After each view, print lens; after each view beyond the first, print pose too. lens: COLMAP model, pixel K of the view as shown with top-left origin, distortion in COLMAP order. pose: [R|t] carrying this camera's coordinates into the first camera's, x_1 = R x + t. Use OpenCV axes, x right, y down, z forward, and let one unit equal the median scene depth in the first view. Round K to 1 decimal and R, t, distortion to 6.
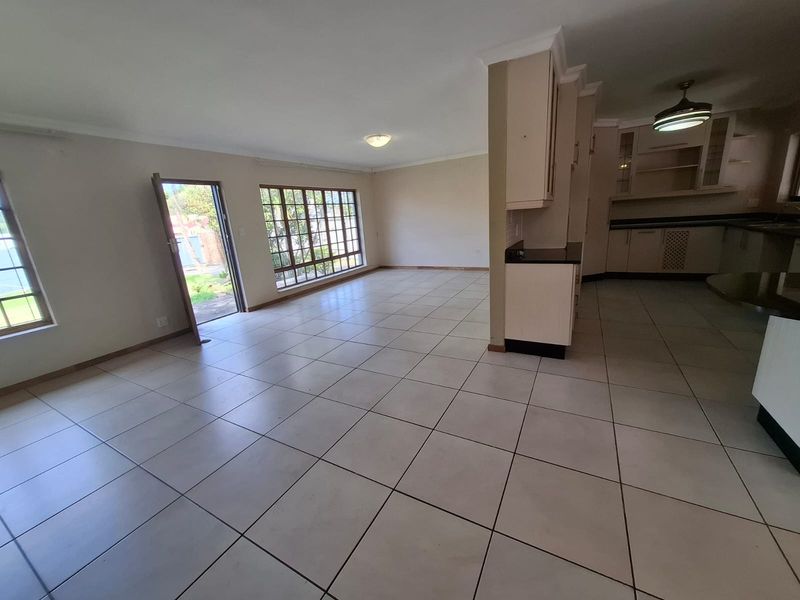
lens RADIAL K [[315.9, 0, 405.3], [0, 315.9, 297.6], [0, 0, 1]] dist [-0.004006, 0.001418]
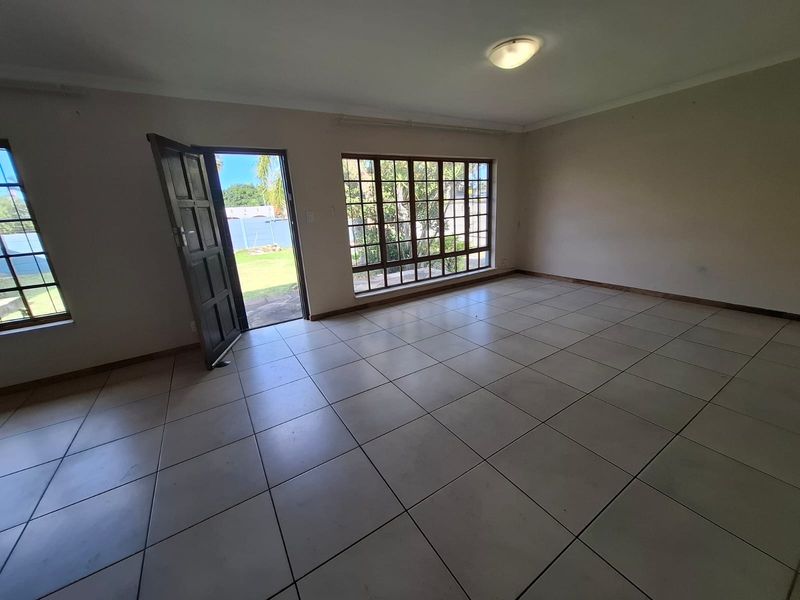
lens RADIAL K [[315.9, 0, 406.6], [0, 315.9, 298.1], [0, 0, 1]] dist [-0.004006, 0.001418]
pose [[0.876834, 0.155611, -0.454914, 0.057611], [-0.129860, 0.987660, 0.087545, -0.109162], [0.462923, -0.017687, 0.886222, 0.415217]]
